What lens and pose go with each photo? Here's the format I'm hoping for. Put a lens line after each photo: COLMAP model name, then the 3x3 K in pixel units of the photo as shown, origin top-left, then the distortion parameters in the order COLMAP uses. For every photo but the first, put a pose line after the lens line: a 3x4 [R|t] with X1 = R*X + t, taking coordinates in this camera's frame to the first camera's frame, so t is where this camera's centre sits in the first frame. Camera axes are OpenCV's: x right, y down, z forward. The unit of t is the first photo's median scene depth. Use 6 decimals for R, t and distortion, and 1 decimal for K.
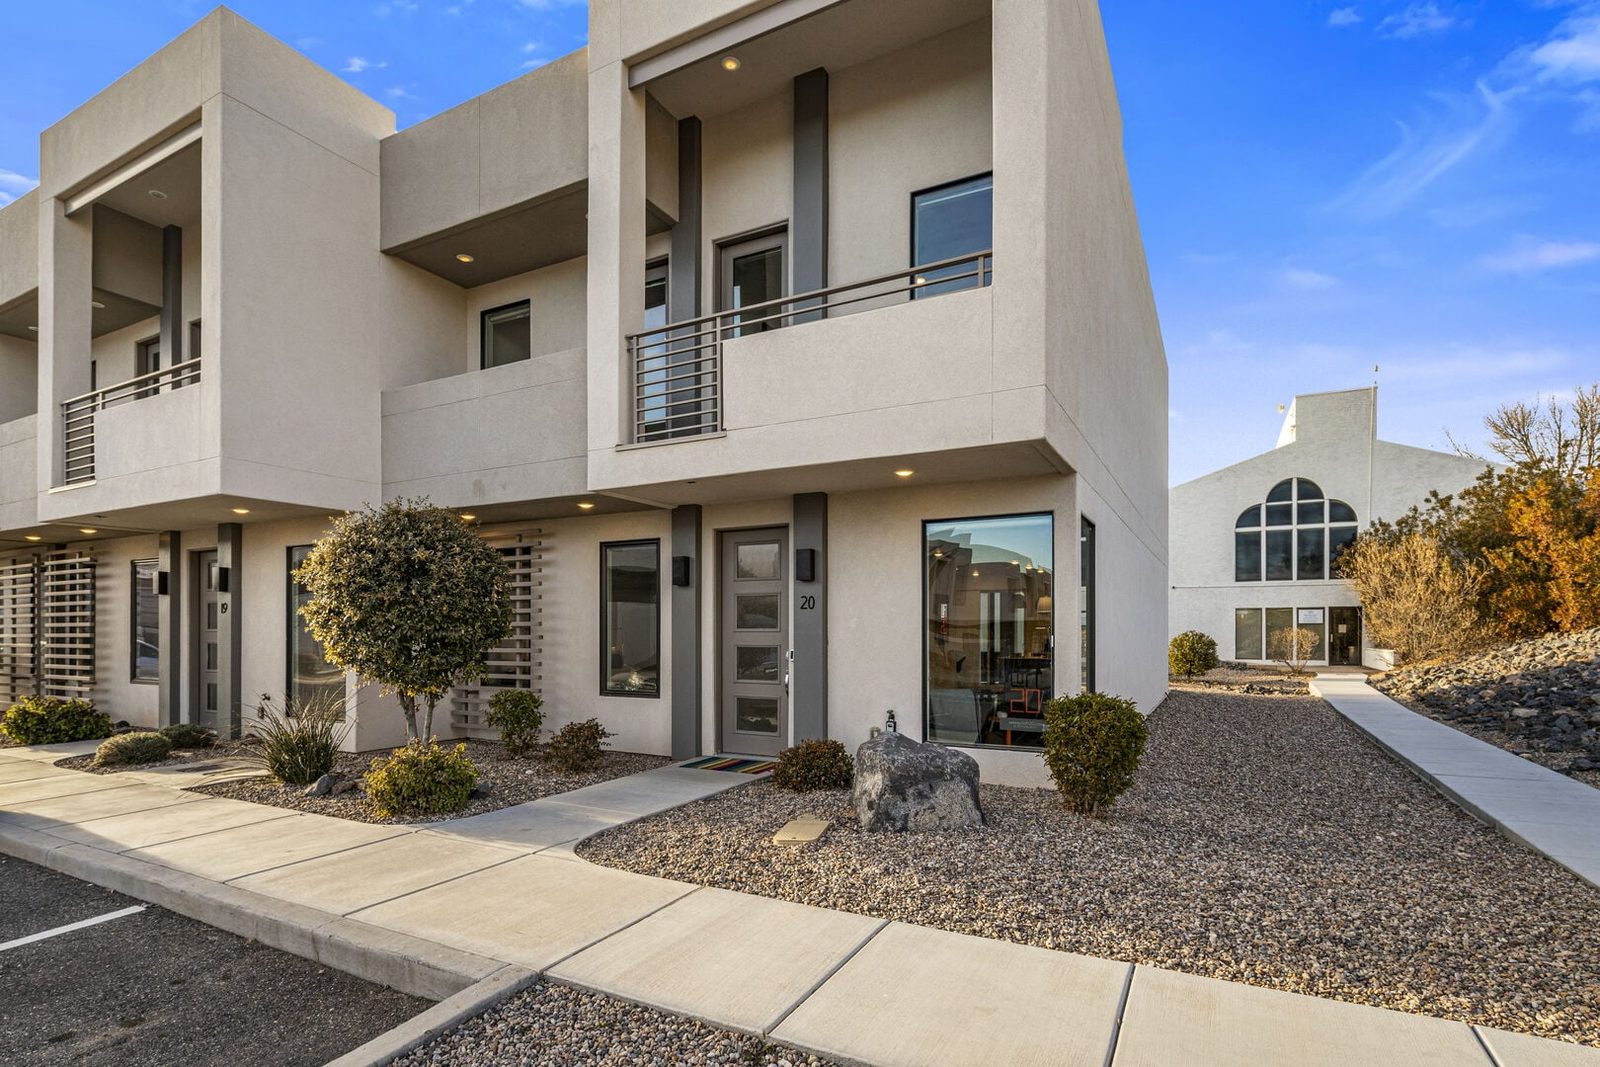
lens RADIAL K [[781.4, 0, 797.4], [0, 781.4, 629.7], [0, 0, 1]] dist [-0.001112, -0.000282]
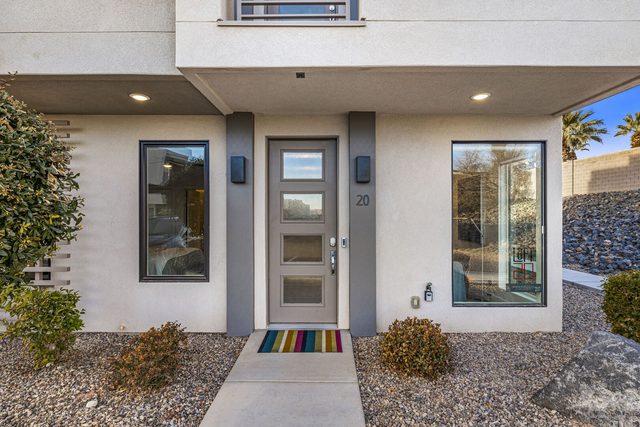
lens RADIAL K [[314.2, 0, 320.2], [0, 314.2, 214.6], [0, 0, 1]] dist [-0.001276, -0.001408]
pose [[0.882402, -0.001326, 0.470495, -0.264282], [-0.001222, 0.999986, 0.005109, -0.013642], [-0.470495, -0.005083, 0.882388, 0.556575]]
